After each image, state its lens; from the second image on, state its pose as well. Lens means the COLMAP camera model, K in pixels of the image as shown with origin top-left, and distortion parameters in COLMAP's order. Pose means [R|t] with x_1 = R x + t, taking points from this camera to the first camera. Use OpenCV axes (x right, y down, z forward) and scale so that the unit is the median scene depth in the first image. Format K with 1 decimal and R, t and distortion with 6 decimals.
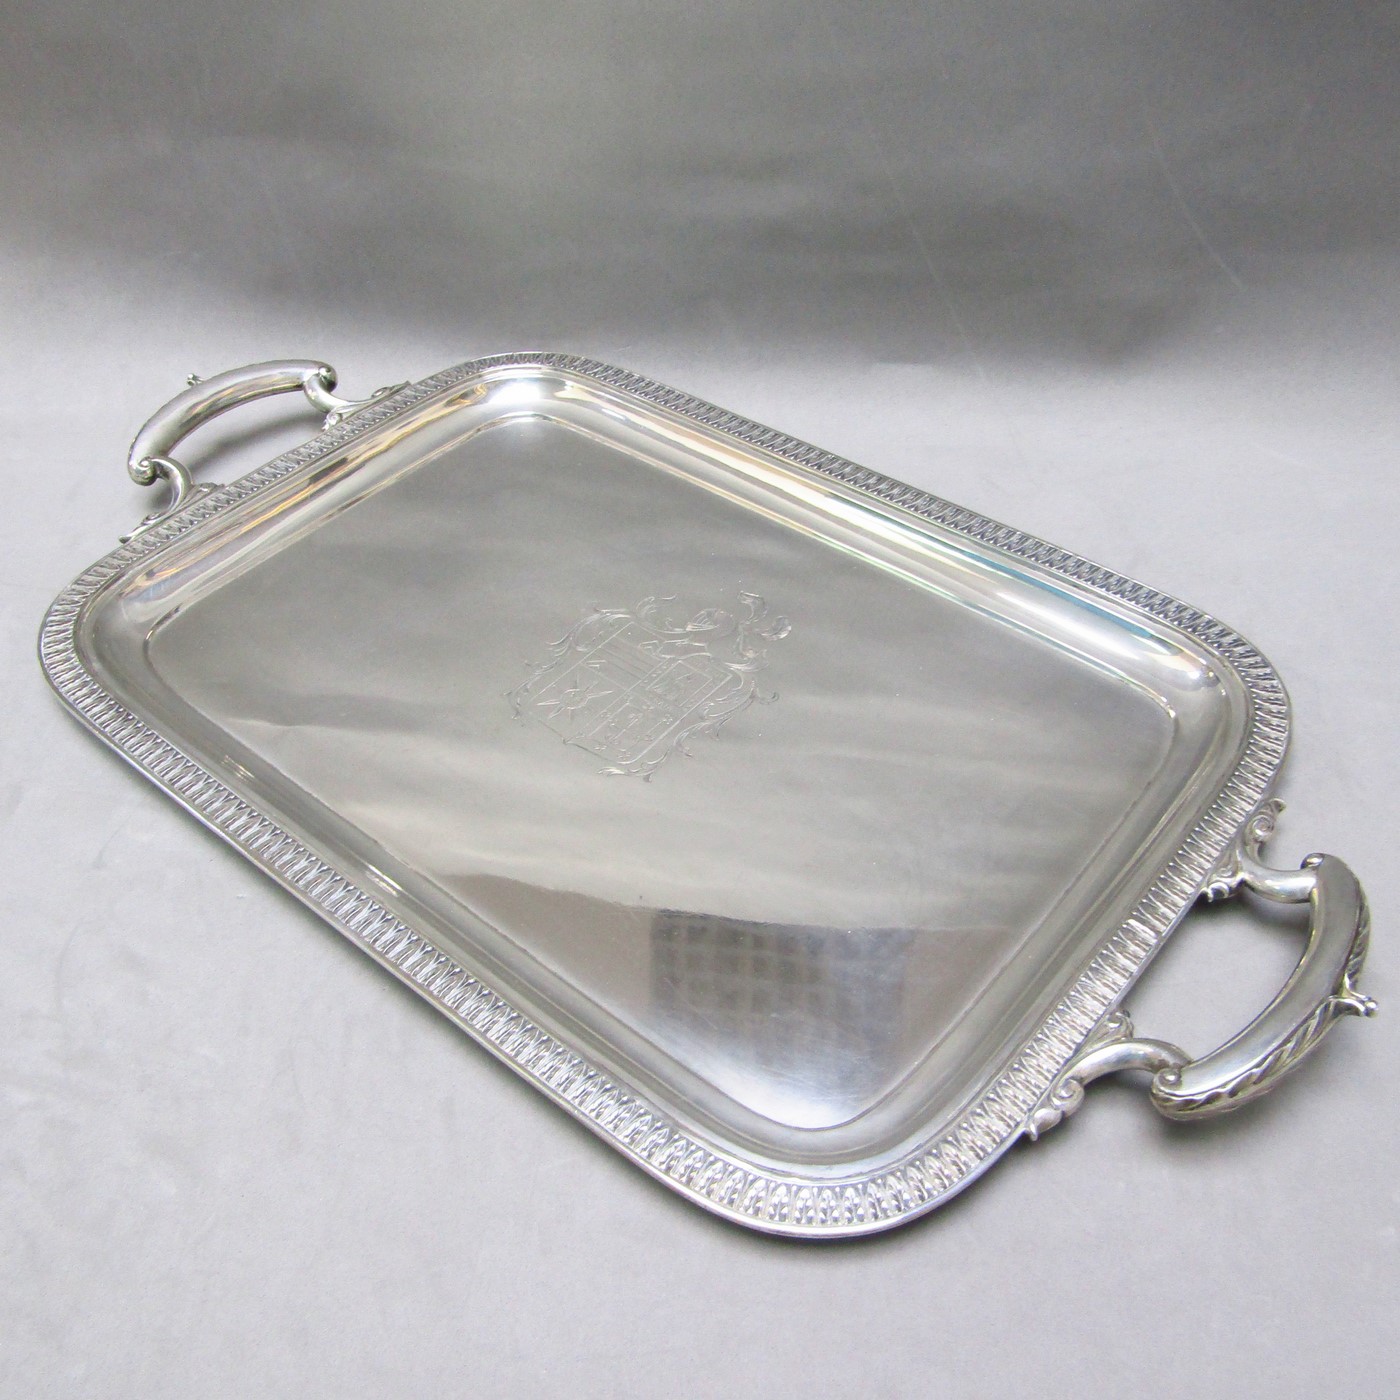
lens RADIAL K [[1413.3, 0, 700.0], [0, 1413.3, 700.0], [0, 0, 1]] dist [-0.054251, 0.003274]
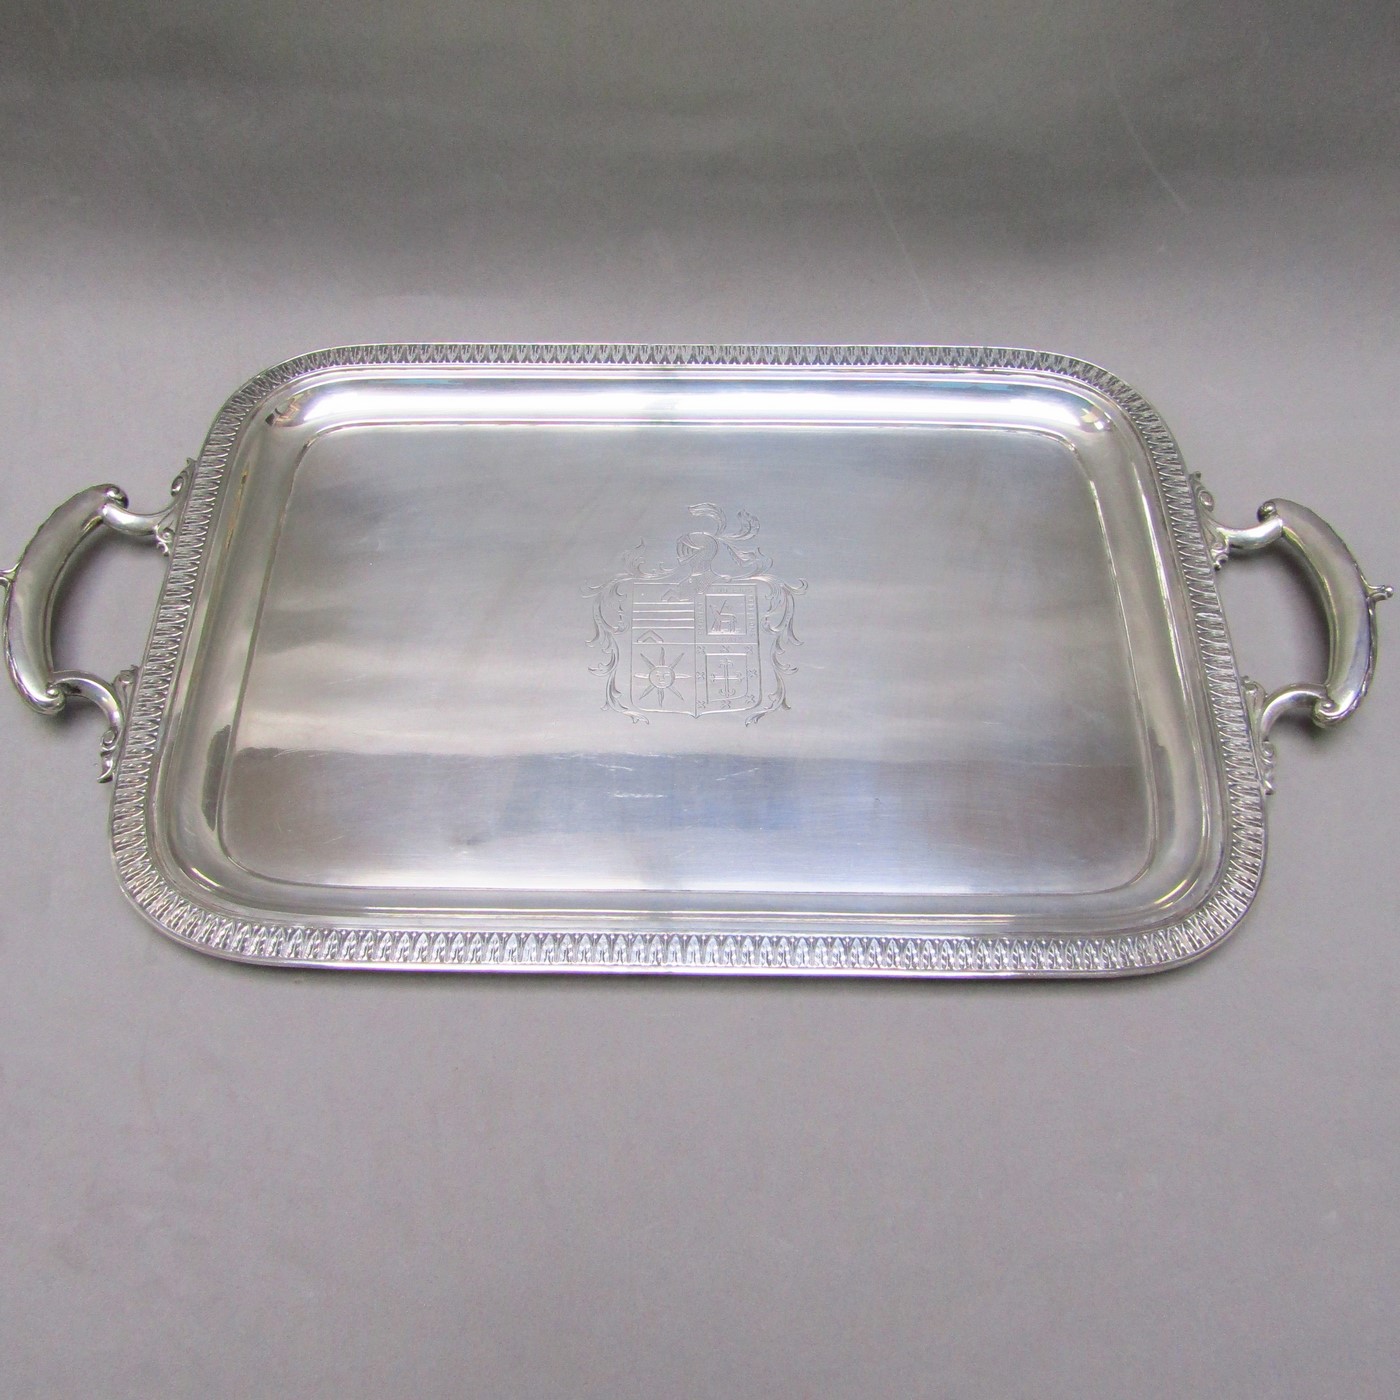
lens RADIAL K [[1413.3, 0, 700.0], [0, 1413.3, 700.0], [0, 0, 1]] dist [-0.054251, 0.003274]
pose [[0.769896, -0.524050, 0.364186, -0.531703], [0.416942, 0.845092, 0.334633, -0.378307], [-0.483136, -0.105788, 0.869131, 0.058066]]
